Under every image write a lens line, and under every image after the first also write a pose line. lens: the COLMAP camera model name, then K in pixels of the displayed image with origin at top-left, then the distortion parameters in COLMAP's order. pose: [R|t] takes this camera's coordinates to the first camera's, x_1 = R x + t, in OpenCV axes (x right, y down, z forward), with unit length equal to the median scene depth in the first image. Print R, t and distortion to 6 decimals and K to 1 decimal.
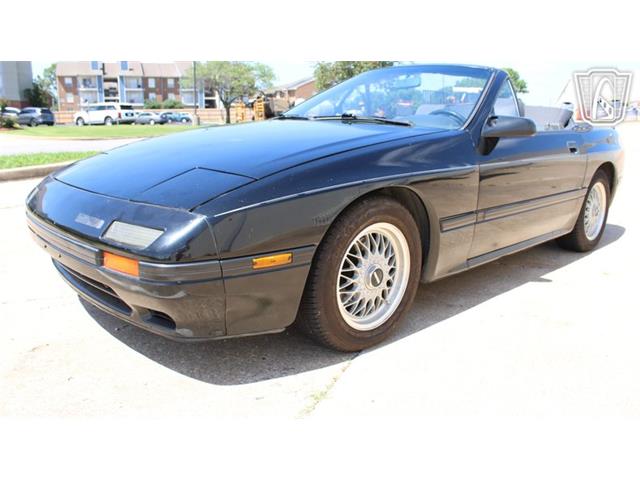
lens RADIAL K [[524.7, 0, 320.0], [0, 524.7, 240.0], [0, 0, 1]] dist [-0.164891, 0.133225]
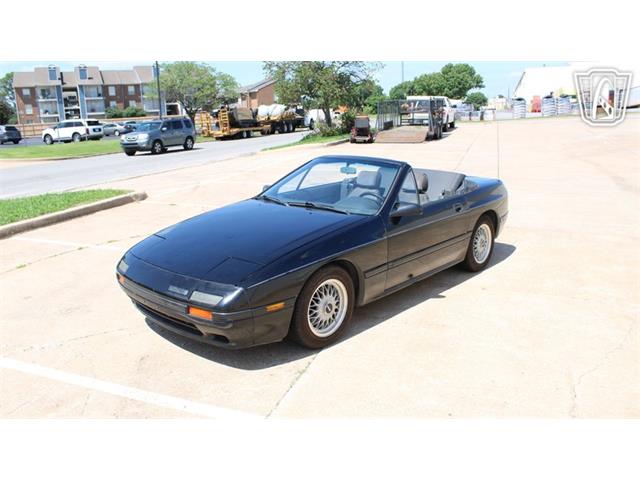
lens RADIAL K [[527.9, 0, 314.6], [0, 527.9, 238.1], [0, 0, 1]] dist [-0.167584, 0.141903]
pose [[0.997420, -0.051757, 0.049755, -0.012100], [0.051717, 0.998660, 0.002091, -0.099700], [-0.049796, 0.000487, 0.998759, -0.468436]]
